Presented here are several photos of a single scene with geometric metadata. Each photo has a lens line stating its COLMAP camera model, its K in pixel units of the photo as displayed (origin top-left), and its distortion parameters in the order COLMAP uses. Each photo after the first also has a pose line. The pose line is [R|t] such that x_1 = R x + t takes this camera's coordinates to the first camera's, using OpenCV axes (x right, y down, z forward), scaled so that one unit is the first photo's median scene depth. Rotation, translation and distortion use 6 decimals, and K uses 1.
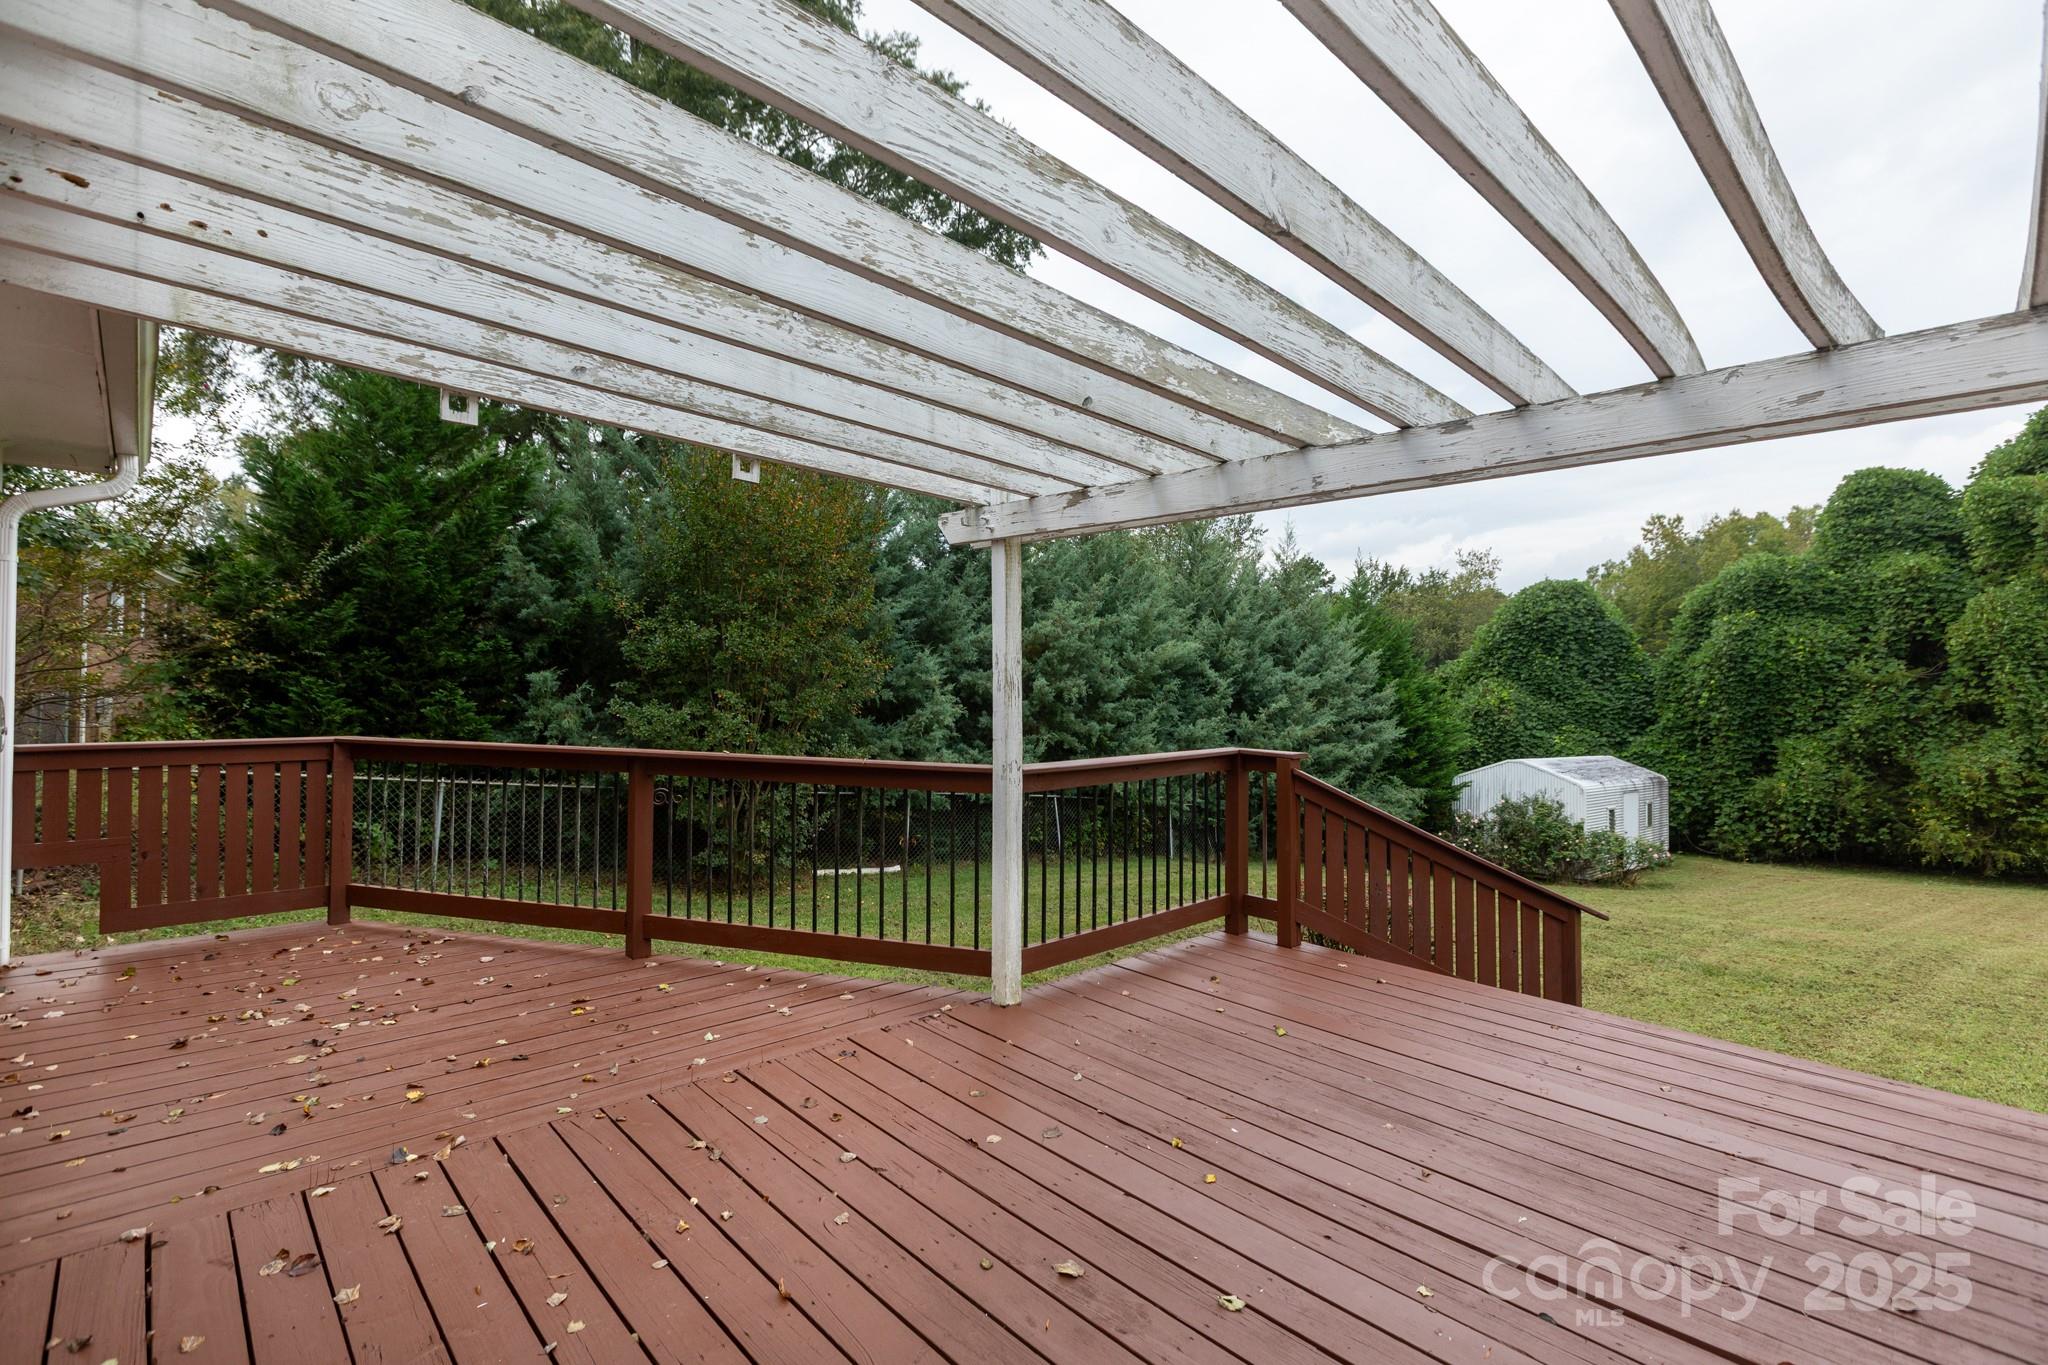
lens RADIAL K [[929.8, 0, 1018.4], [0, 929.8, 675.8], [0, 0, 1]] dist [-0.001913, -0.000542]
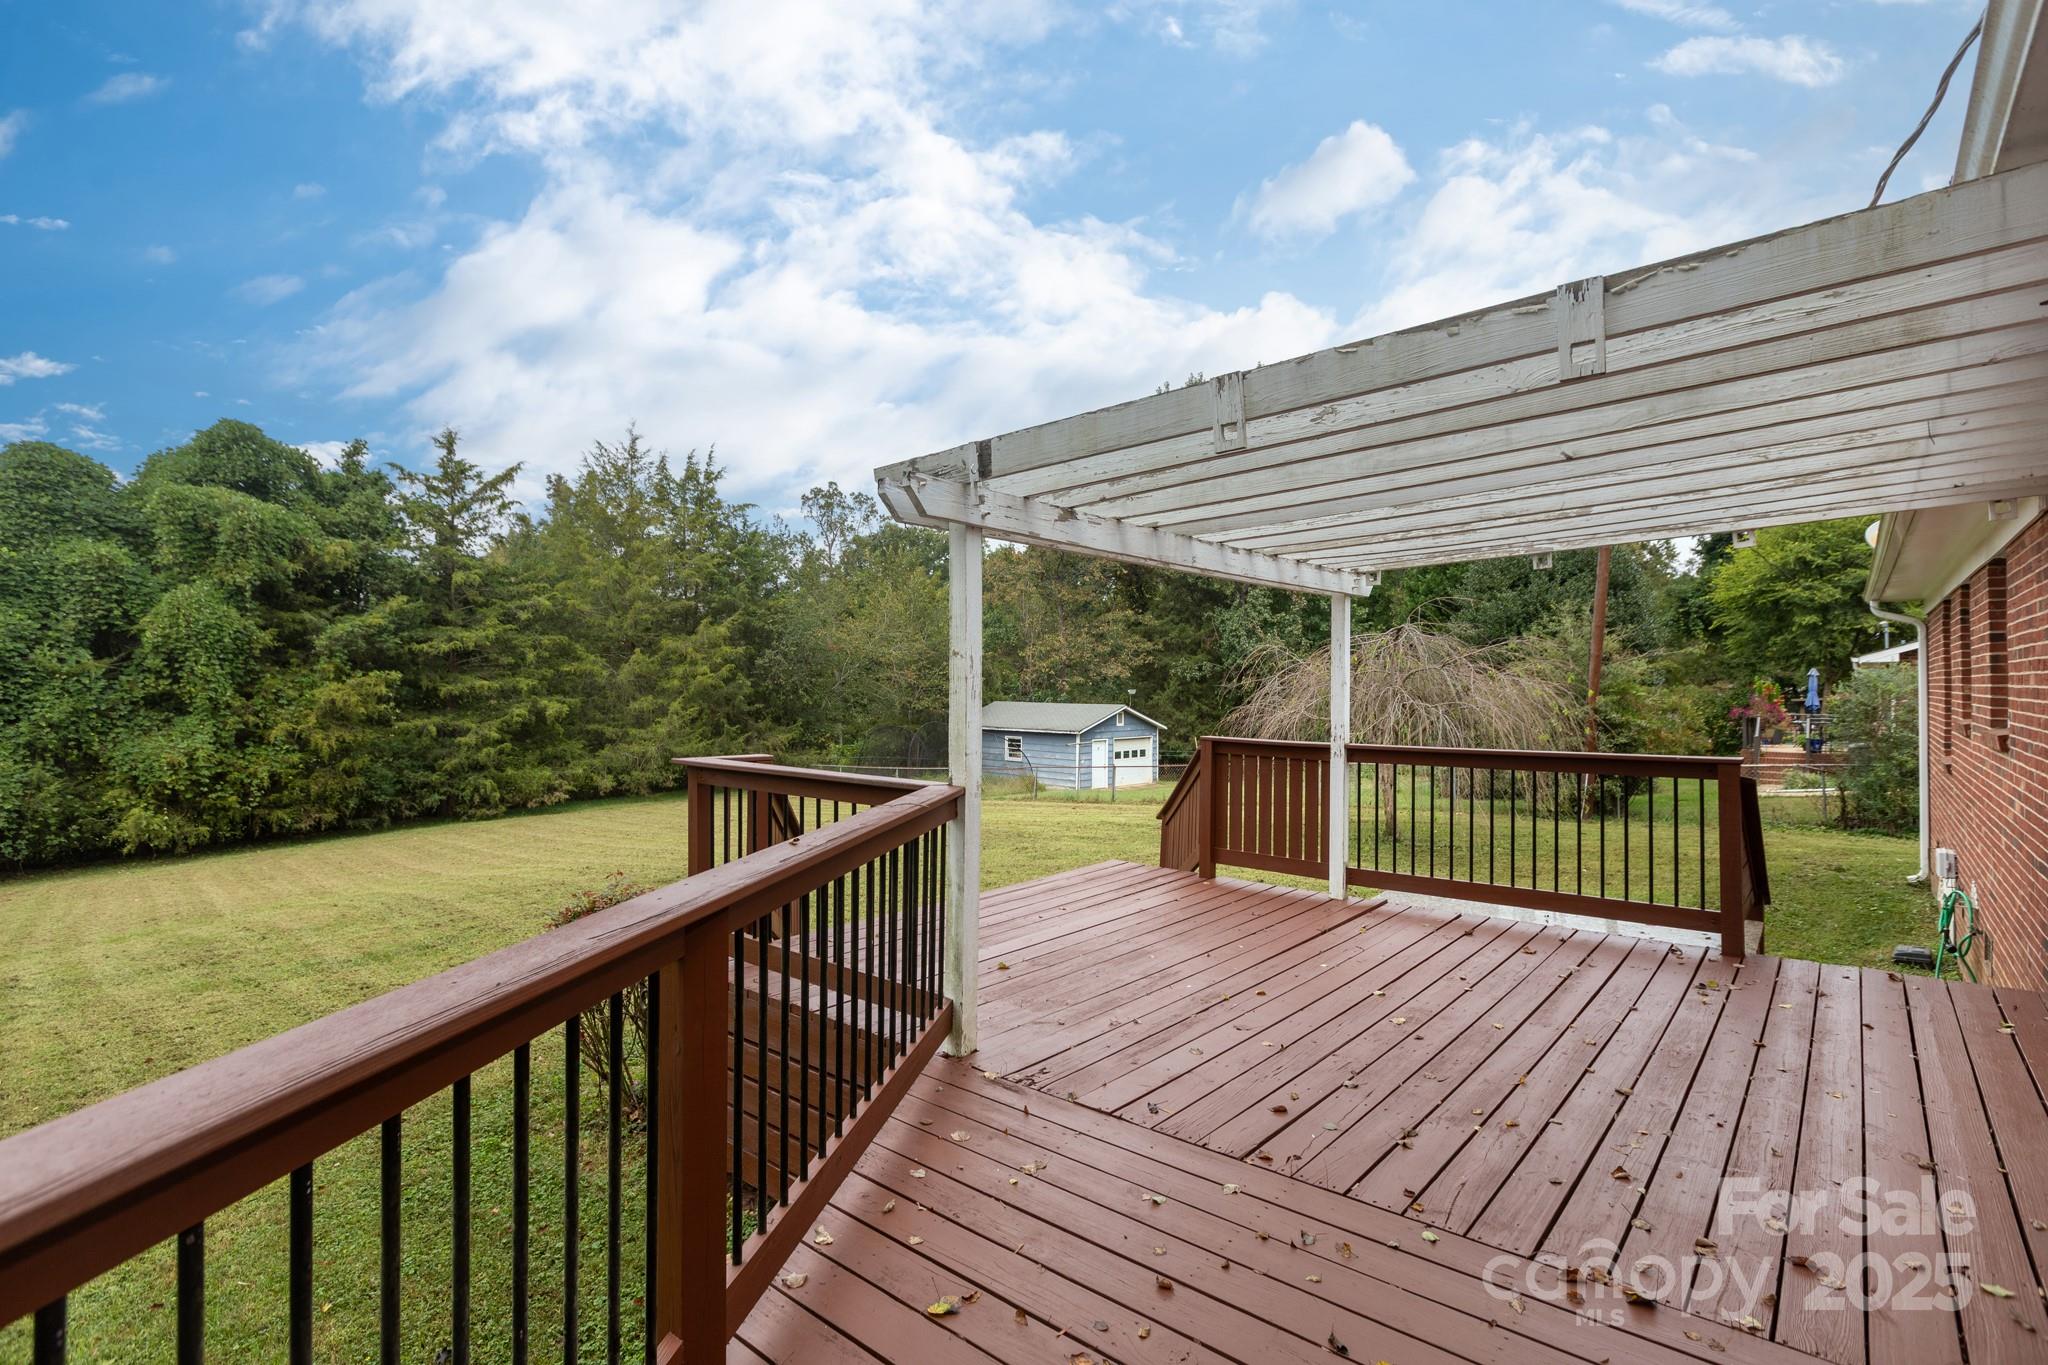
lens RADIAL K [[929.8, 0, 1018.4], [0, 929.8, 675.8], [0, 0, 1]] dist [-0.001913, -0.000542]
pose [[-0.079846, -0.003007, 0.996803, -0.096658], [-0.008877, 0.999958, 0.002306, -0.000759], [-0.996768, -0.008665, -0.079869, 0.109816]]
